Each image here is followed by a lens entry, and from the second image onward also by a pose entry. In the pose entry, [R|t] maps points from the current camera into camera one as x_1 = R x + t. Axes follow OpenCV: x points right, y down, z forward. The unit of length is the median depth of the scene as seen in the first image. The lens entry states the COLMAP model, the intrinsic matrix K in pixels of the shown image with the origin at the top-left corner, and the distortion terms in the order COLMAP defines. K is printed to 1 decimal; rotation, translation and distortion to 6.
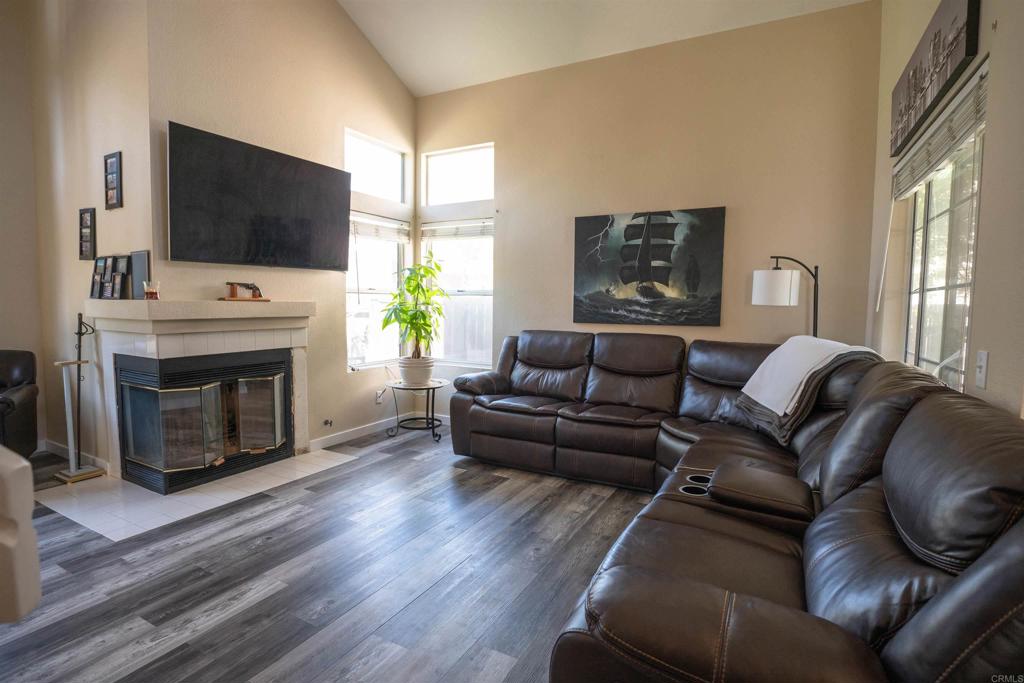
lens RADIAL K [[497.1, 0, 516.8], [0, 497.1, 343.5], [0, 0, 1]] dist [-0.041560, 0.008175]
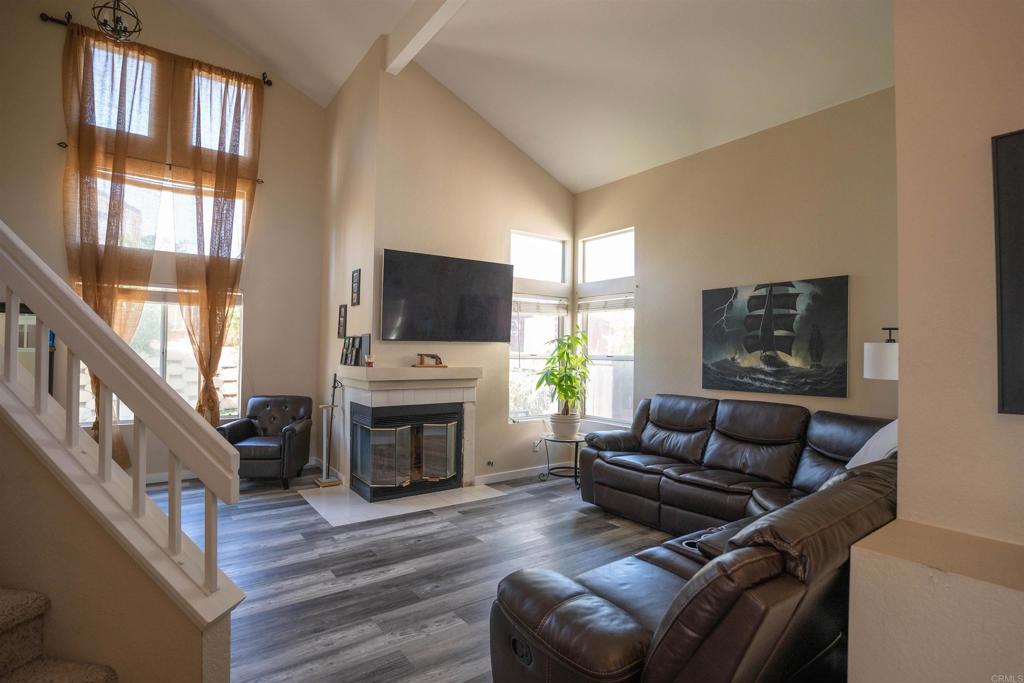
lens RADIAL K [[497.1, 0, 519.0], [0, 497.1, 346.3], [0, 0, 1]] dist [-0.041560, 0.008175]
pose [[0.904711, -0.005638, -0.425988, 0.234970], [-0.036361, 0.995242, -0.090396, -0.024717], [0.424470, 0.097272, 0.900202, -0.133654]]
